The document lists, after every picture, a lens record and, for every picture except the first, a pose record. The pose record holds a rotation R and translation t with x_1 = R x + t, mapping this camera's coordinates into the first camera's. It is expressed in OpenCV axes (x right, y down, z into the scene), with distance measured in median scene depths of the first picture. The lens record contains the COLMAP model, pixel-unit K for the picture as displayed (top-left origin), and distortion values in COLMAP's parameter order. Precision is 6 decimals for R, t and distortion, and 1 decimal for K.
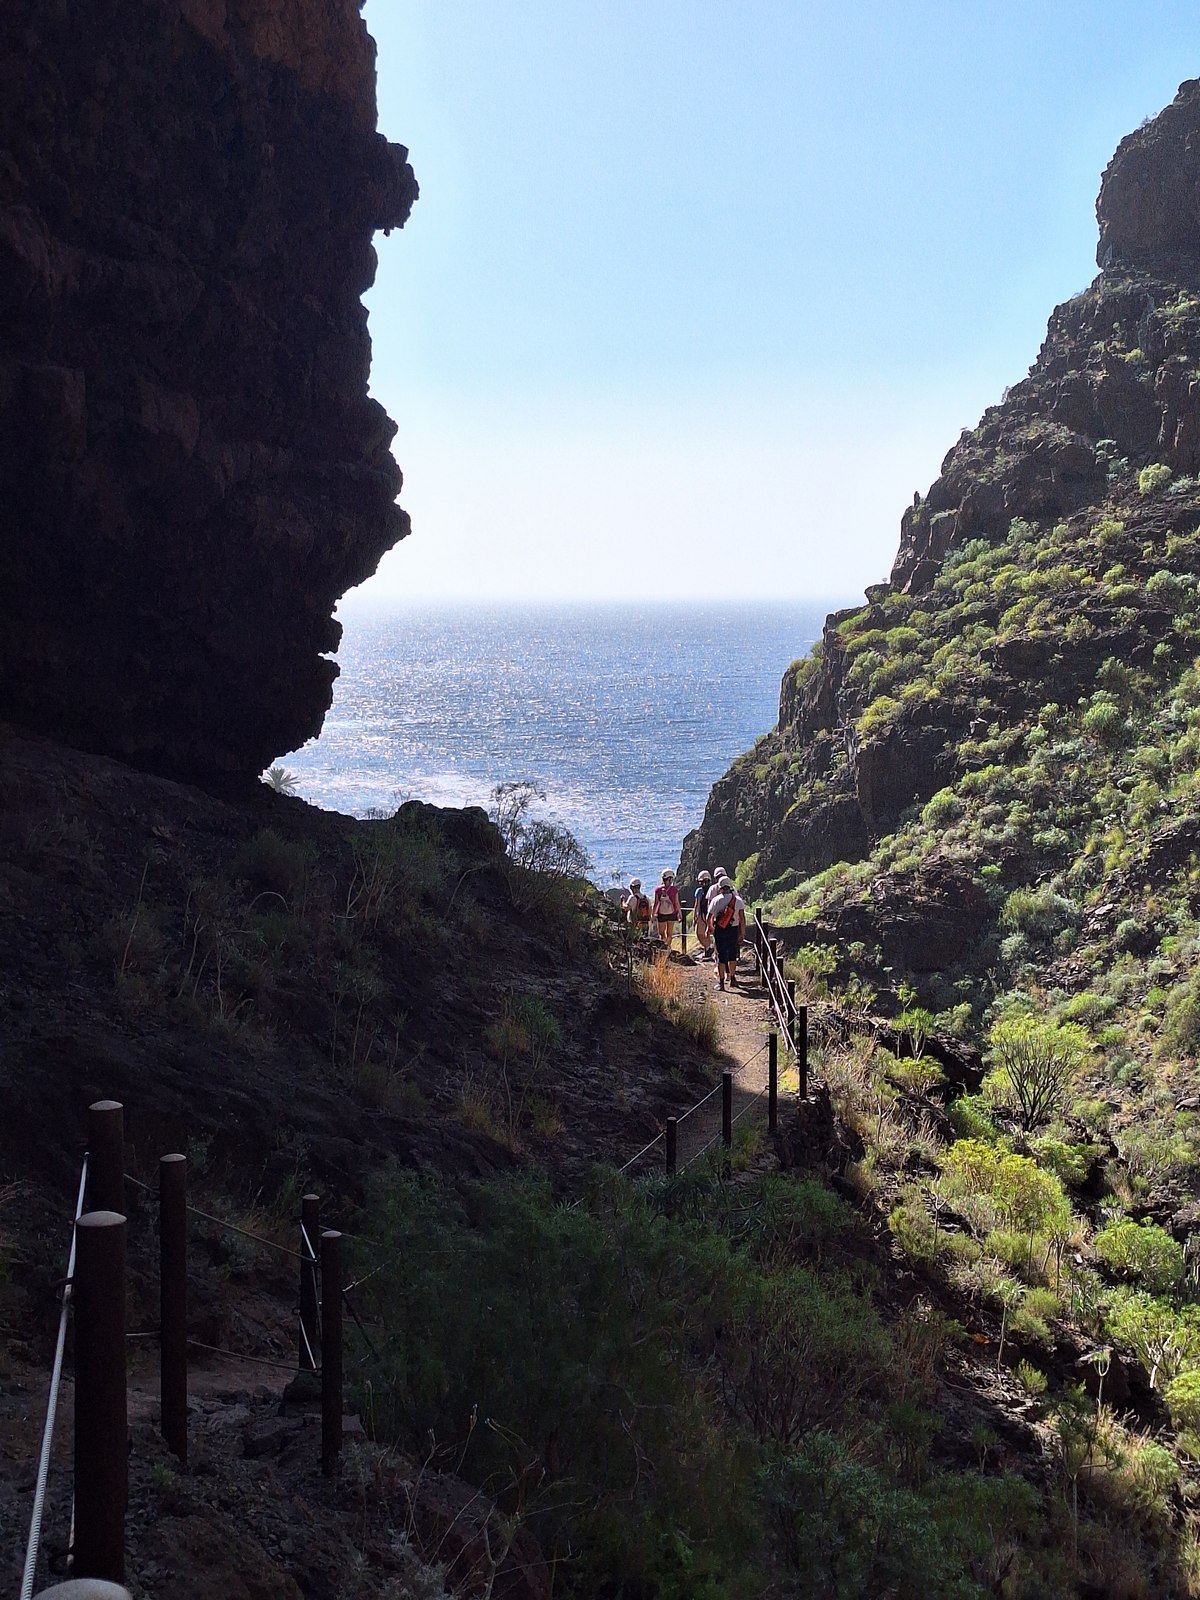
lens RADIAL K [[1072.2, 0, 599.9], [0, 1072.2, 799.7], [0, 0, 1]] dist [-0.000124, -0.000065]
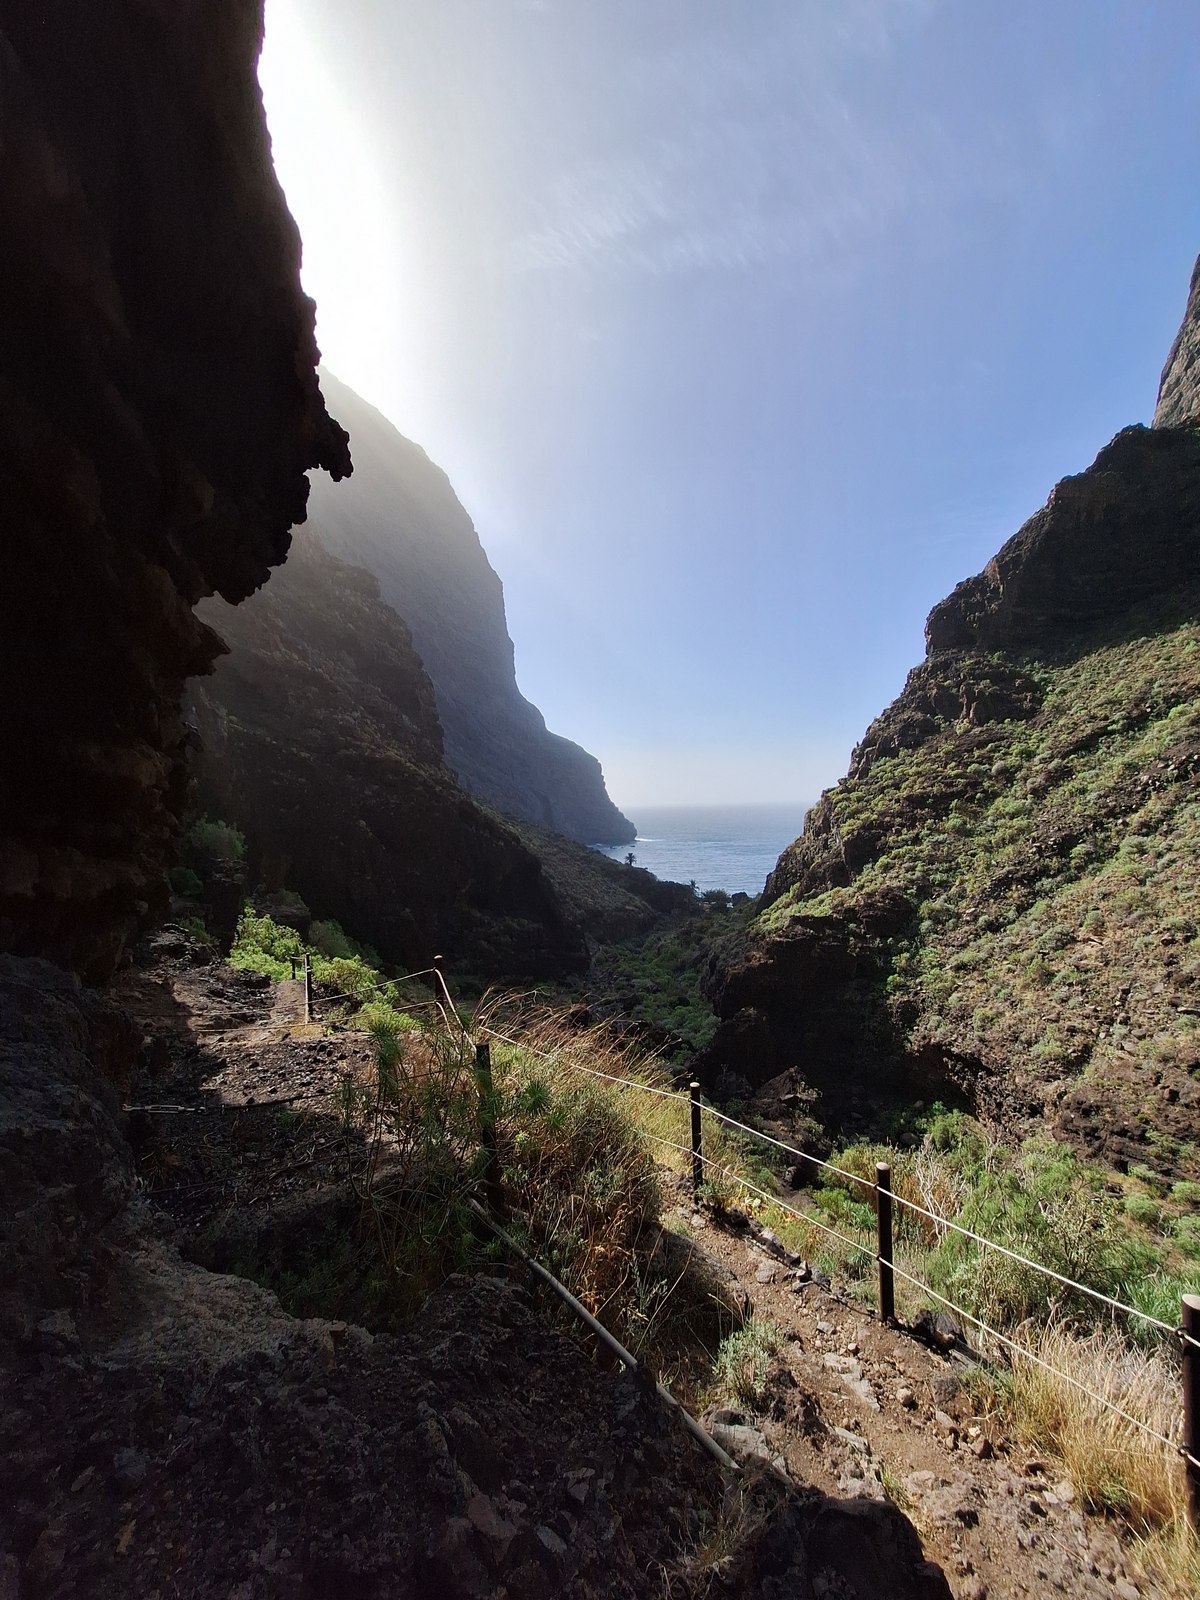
lens RADIAL K [[643.0, 0, 603.7], [0, 643.0, 795.1], [0, 0, 1]] dist [0.000243, 0.000027]
pose [[0.980228, -0.024616, -0.196332, -0.003441], [0.004863, 0.994929, -0.100465, -0.004777], [0.197810, 0.097524, 0.975377, -0.530372]]
